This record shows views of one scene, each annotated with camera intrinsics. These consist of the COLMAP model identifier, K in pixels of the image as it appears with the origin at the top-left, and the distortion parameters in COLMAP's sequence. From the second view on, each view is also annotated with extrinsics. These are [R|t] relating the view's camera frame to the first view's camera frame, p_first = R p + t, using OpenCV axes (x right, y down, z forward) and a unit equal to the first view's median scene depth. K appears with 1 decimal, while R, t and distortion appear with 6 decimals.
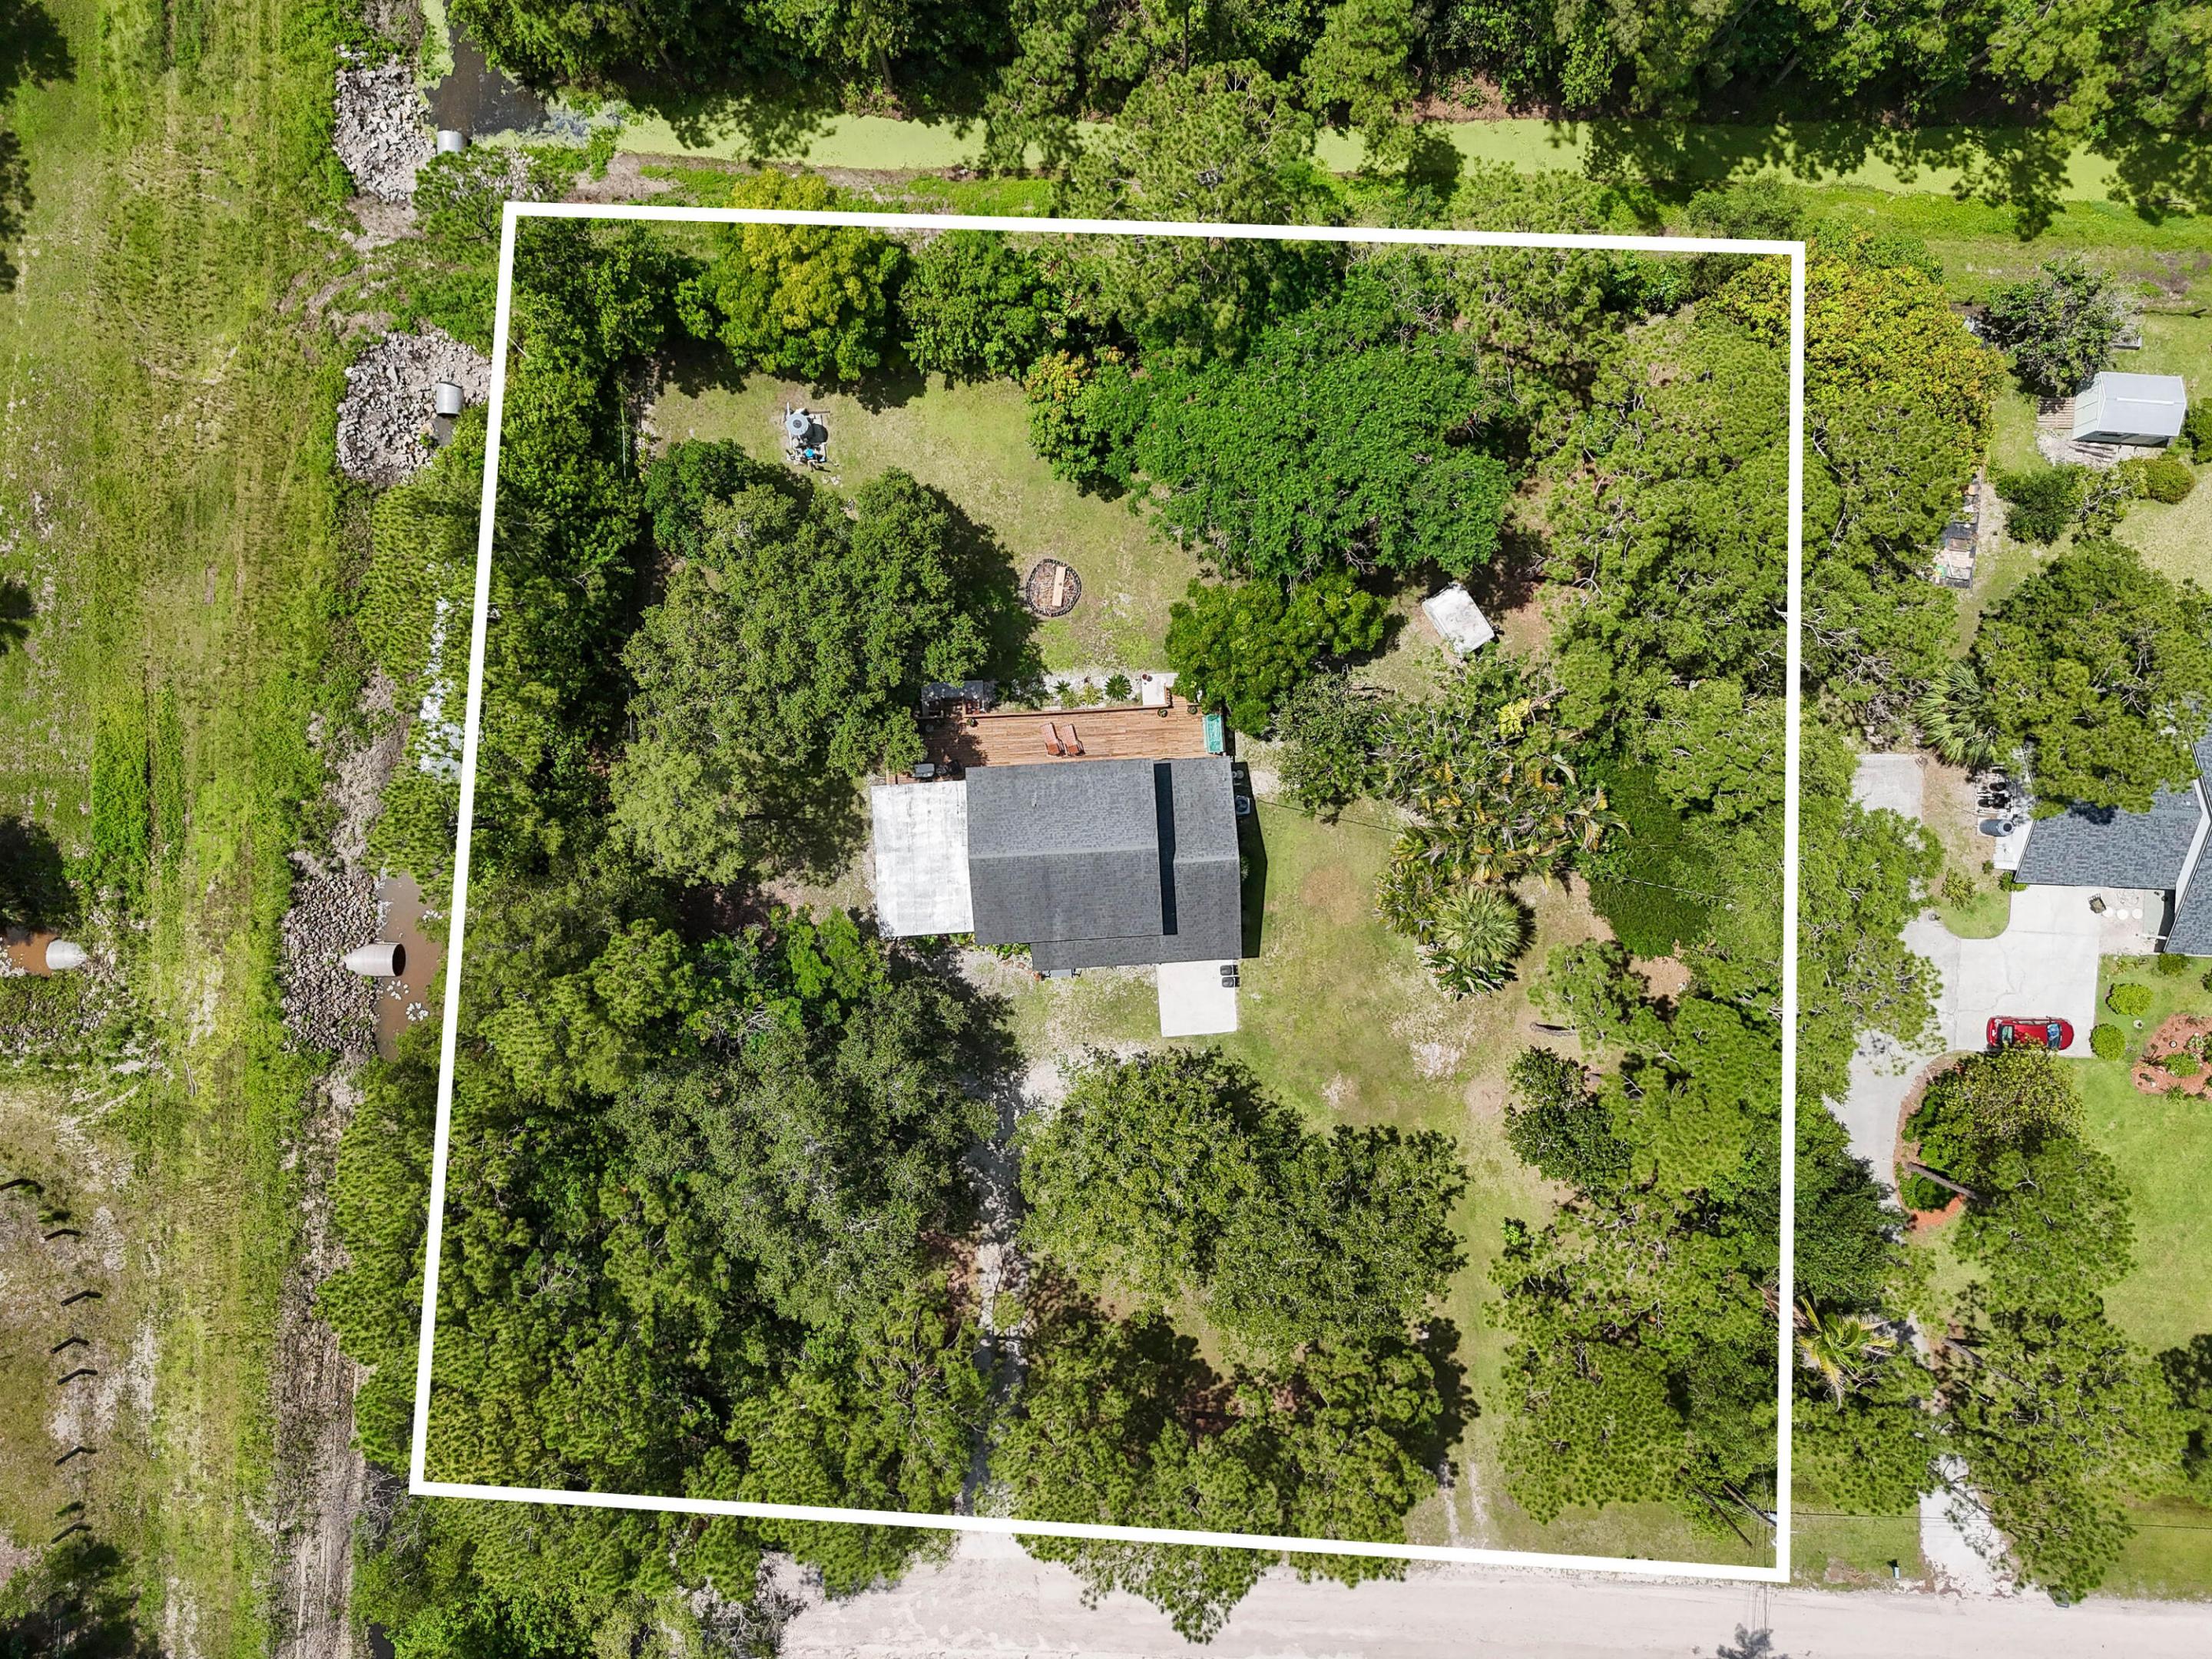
lens RADIAL K [[1634.9, 0, 1103.5], [0, 1634.9, 829.8], [0, 0, 1]] dist [0.070611, -0.048289]
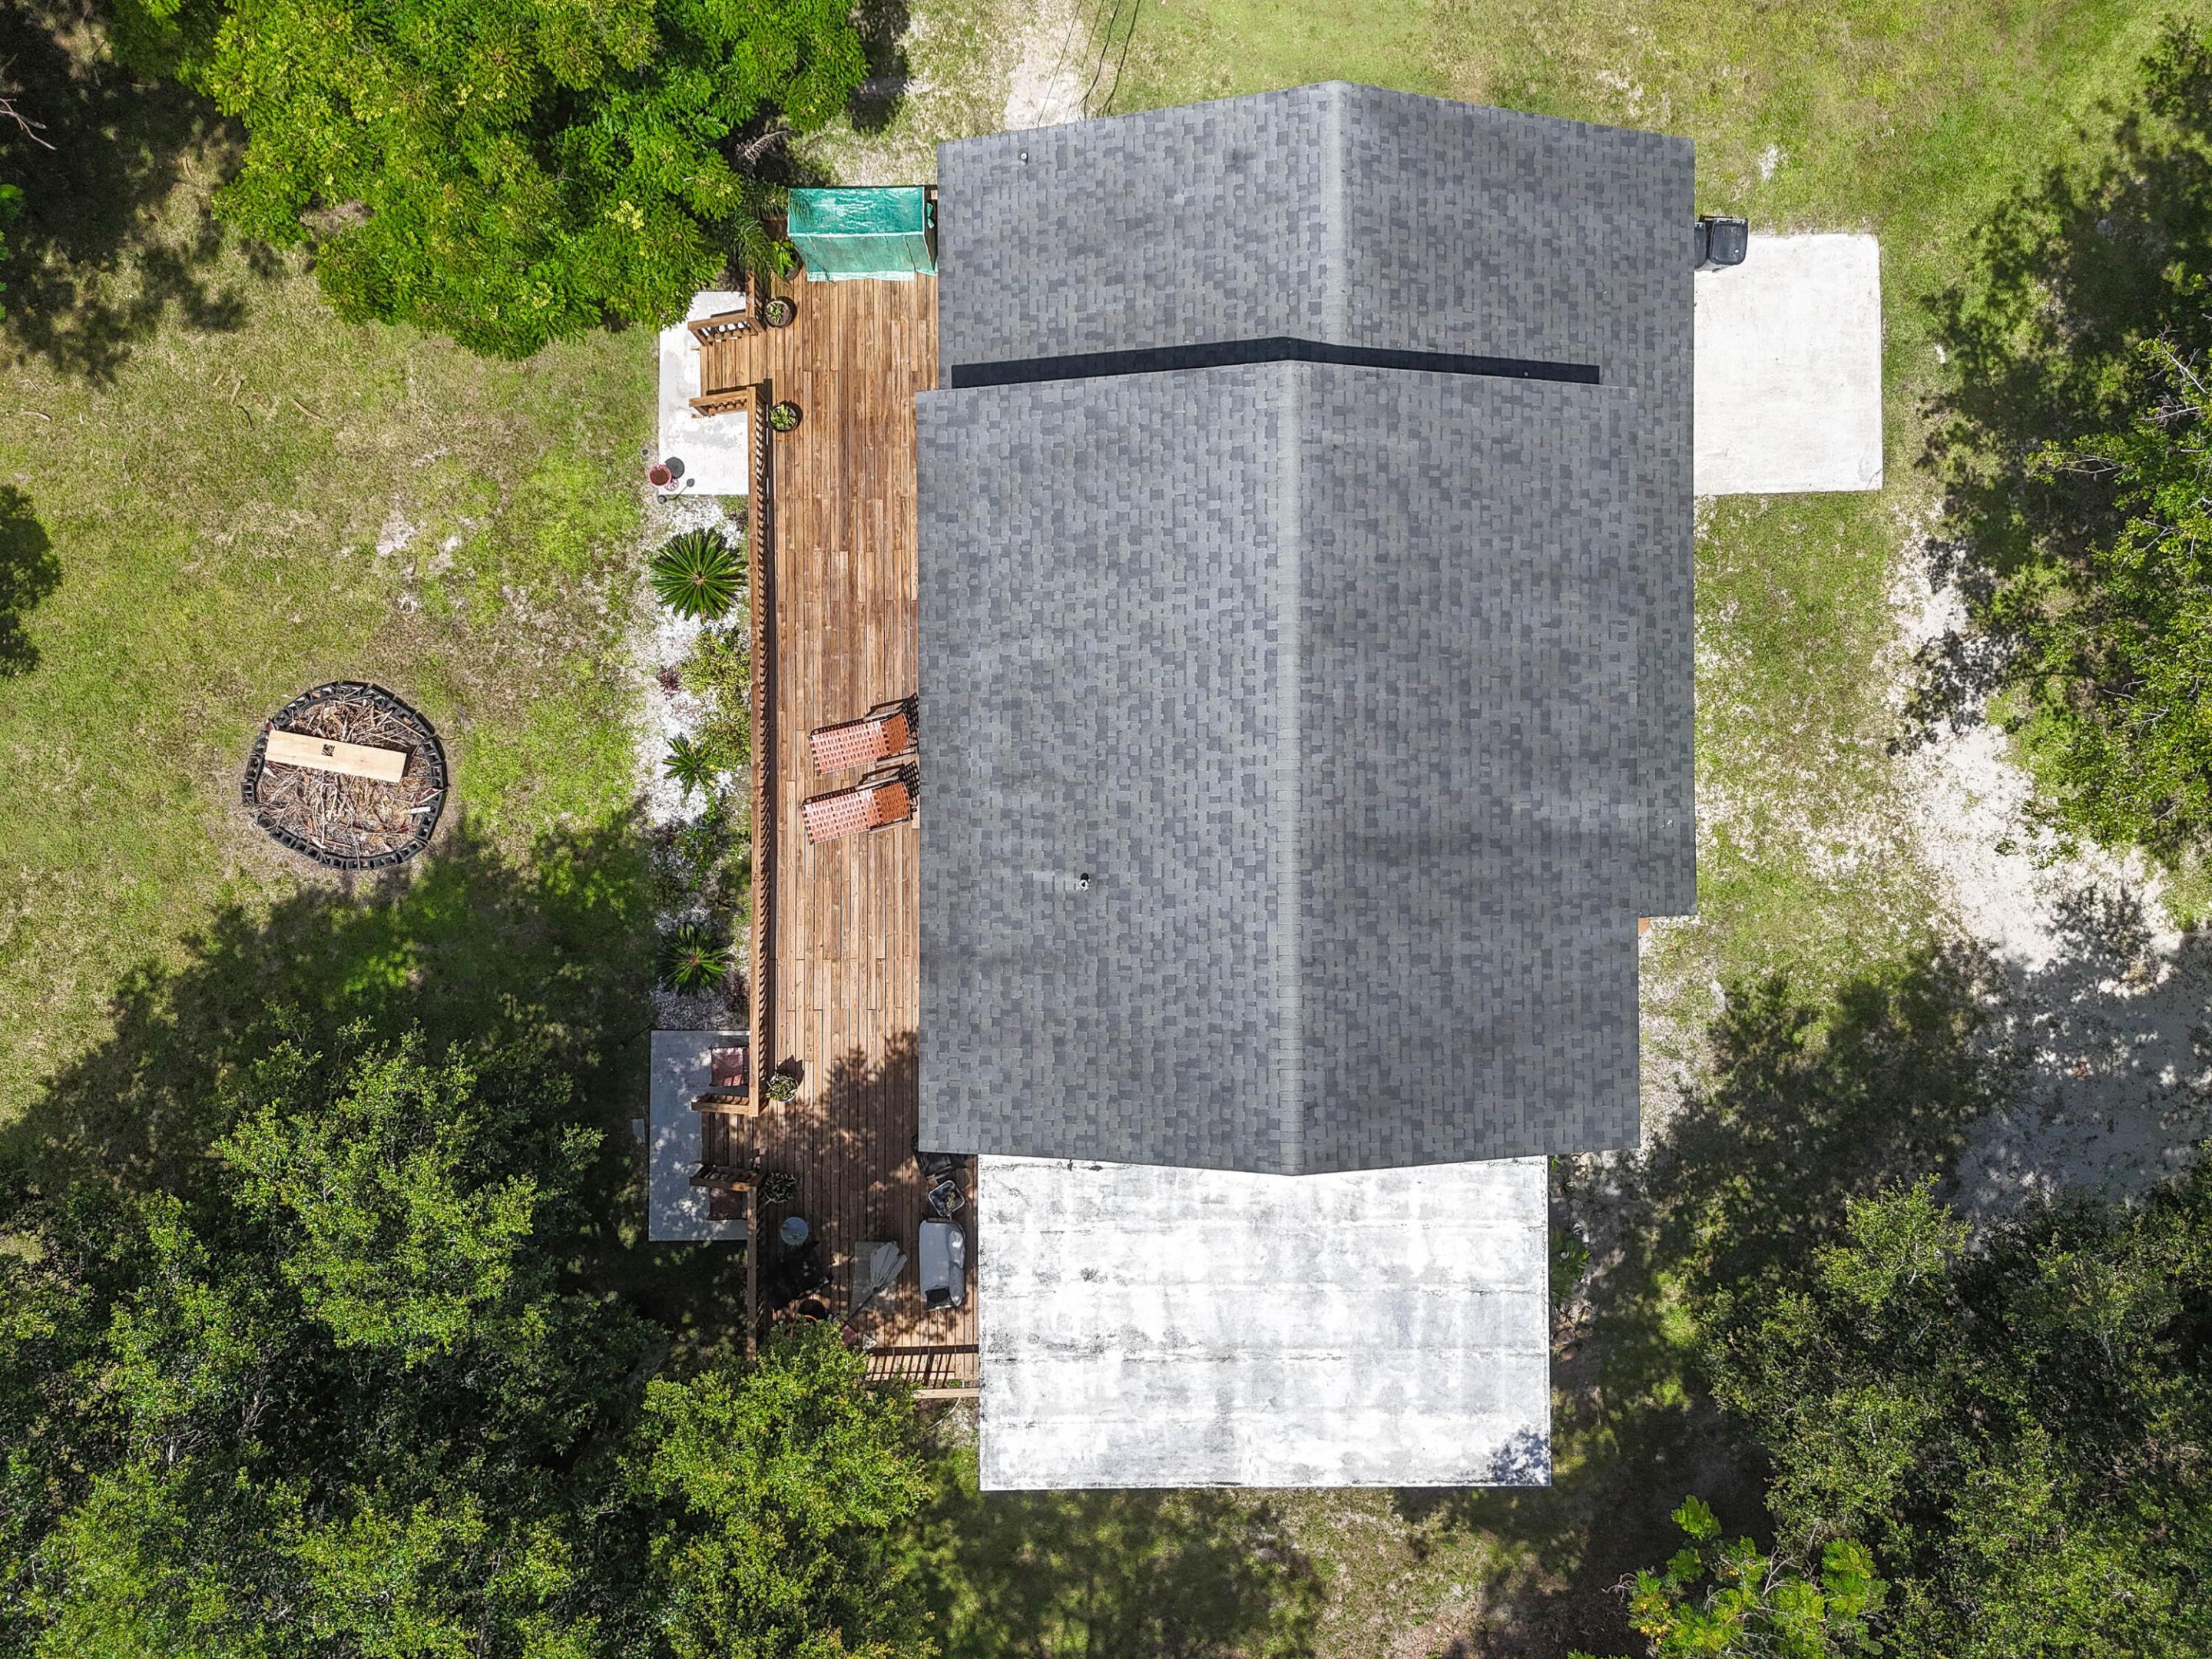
lens RADIAL K [[1634.9, 0, 1106.5], [0, 1634.9, 826.0], [0, 0, 1]] dist [0.070611, -0.048289]
pose [[0.049785, -0.998727, -0.008129, -0.030055], [0.998719, 0.049708, 0.009436, -0.013803], [-0.009020, -0.008588, 0.999922, 0.698823]]
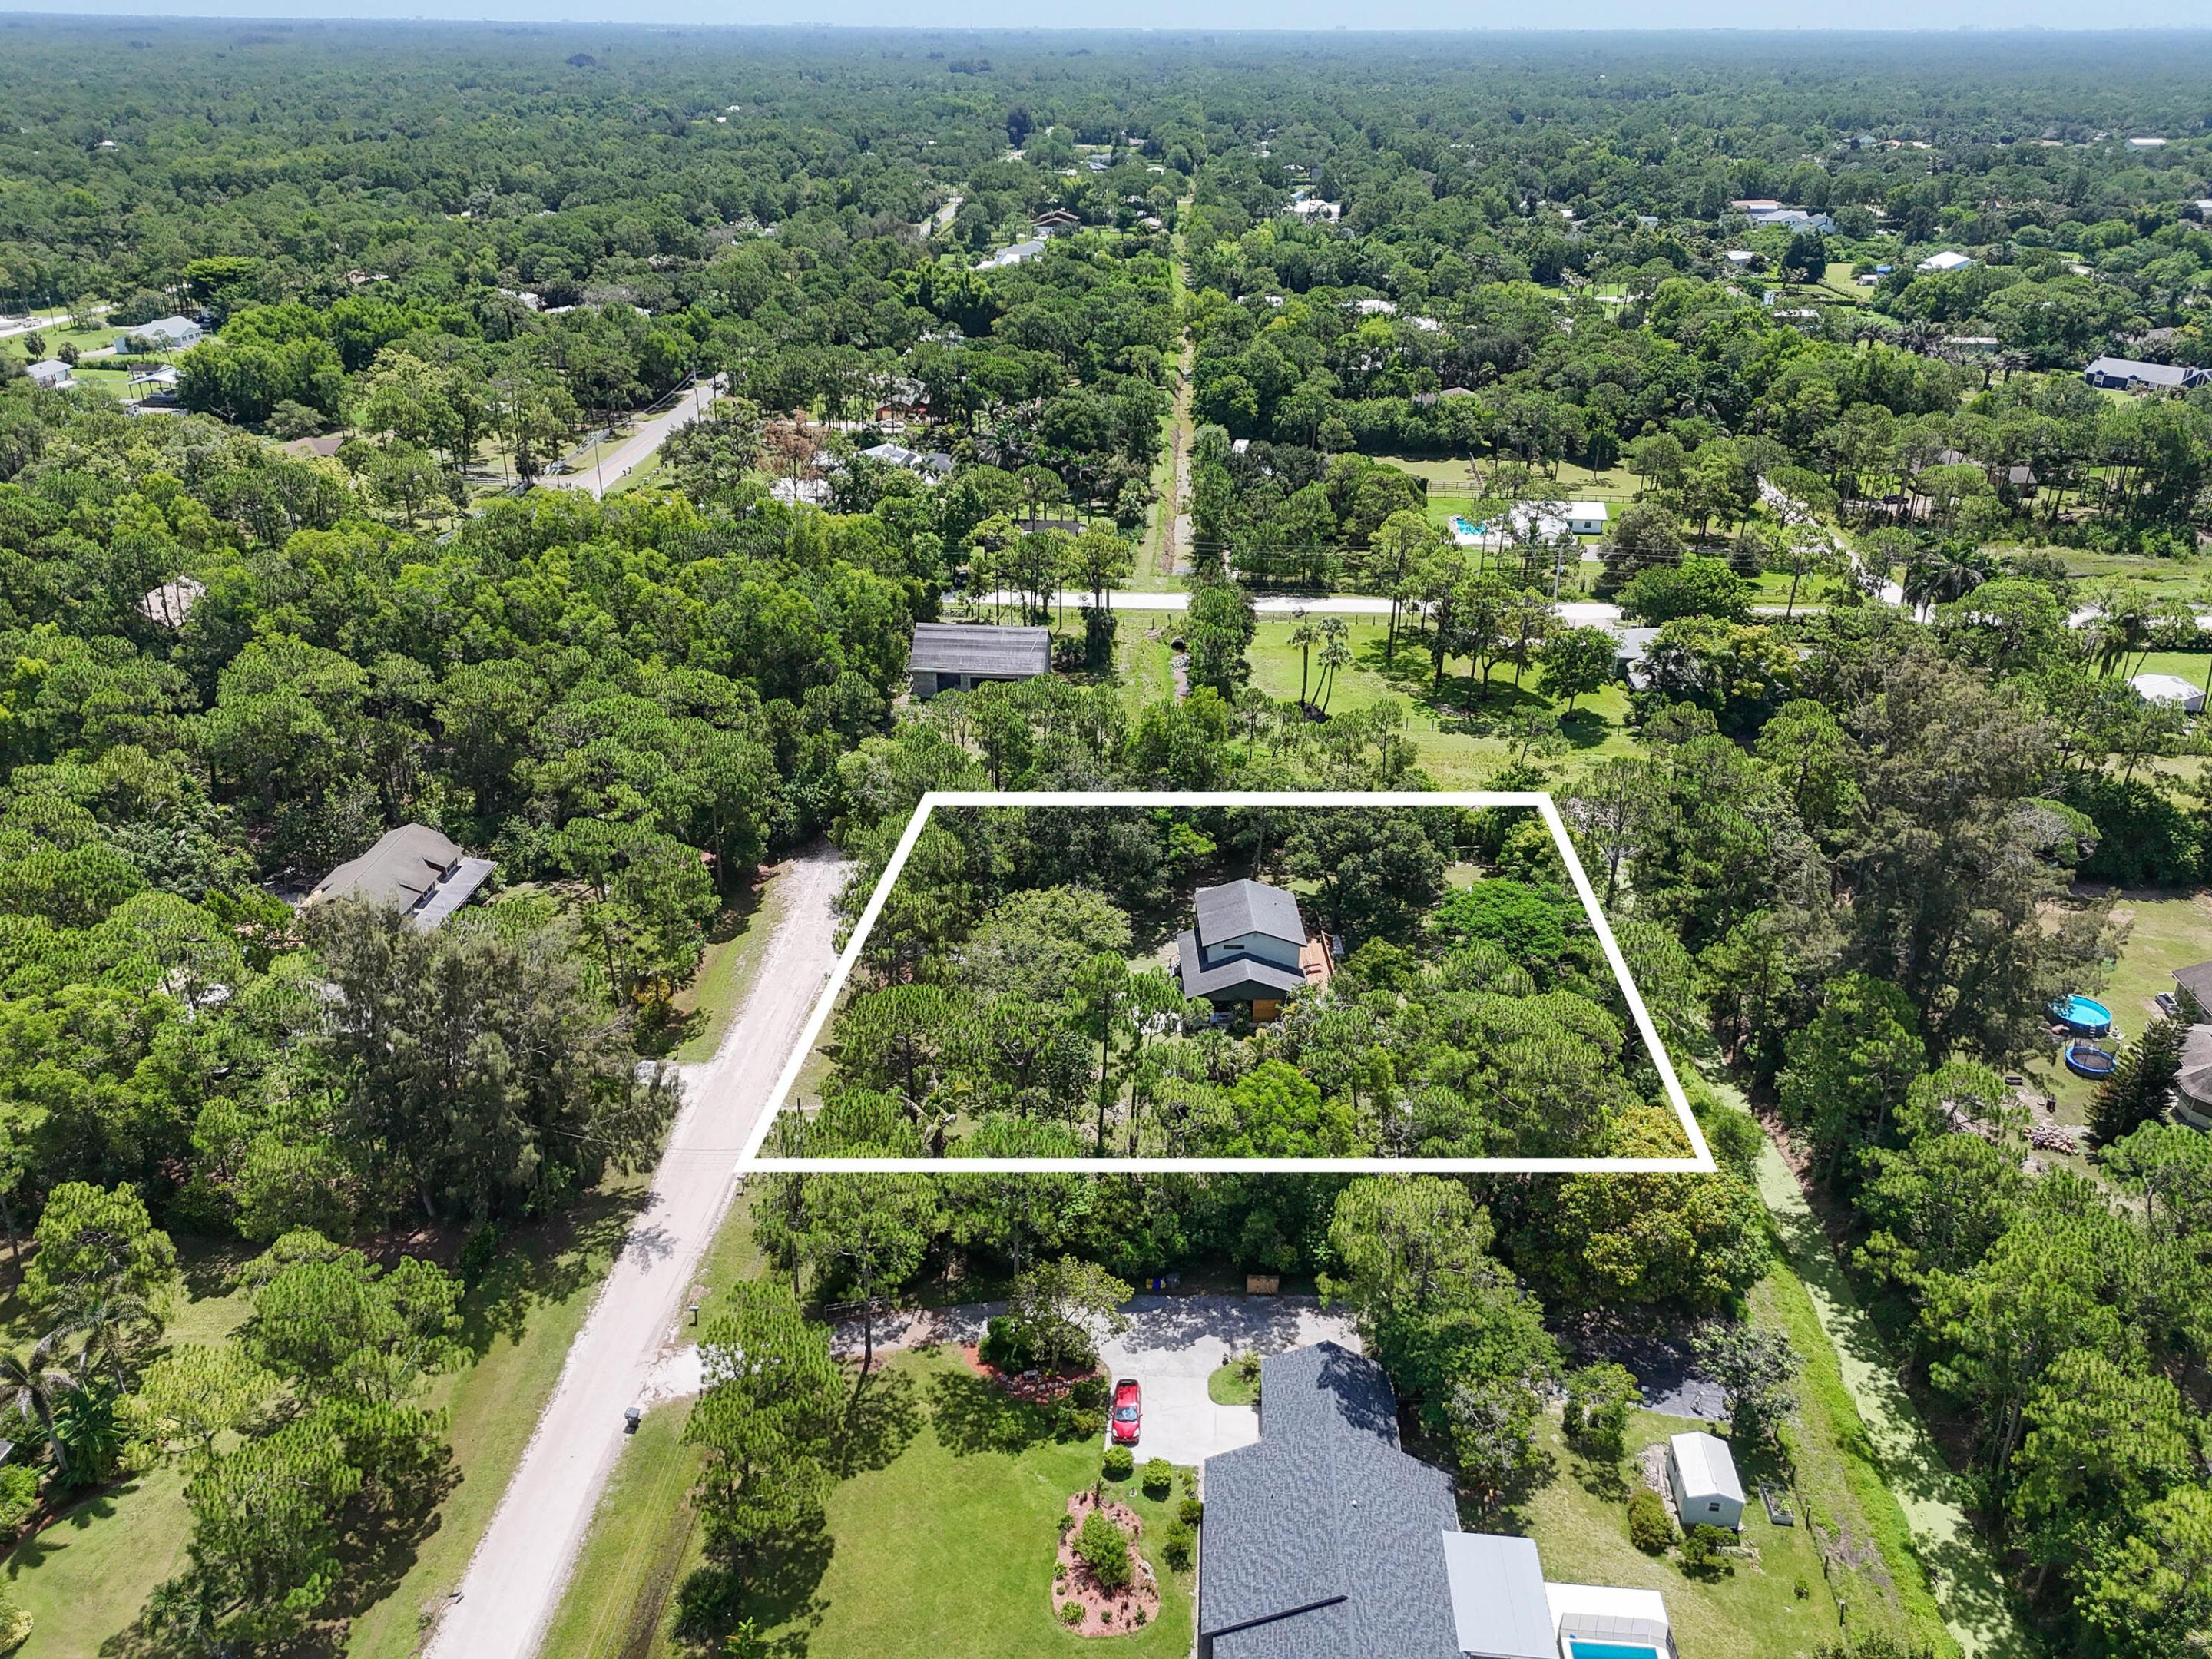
lens RADIAL K [[1634.9, 0, 1115.6], [0, 1634.9, 835.4], [0, 0, 1]] dist [0.070611, -0.048289]
pose [[-0.024522, 0.431783, -0.901644, 1.398990], [-0.999698, -0.011769, 0.021552, 0.109503], [-0.001306, 0.901901, 0.431941, 0.156385]]
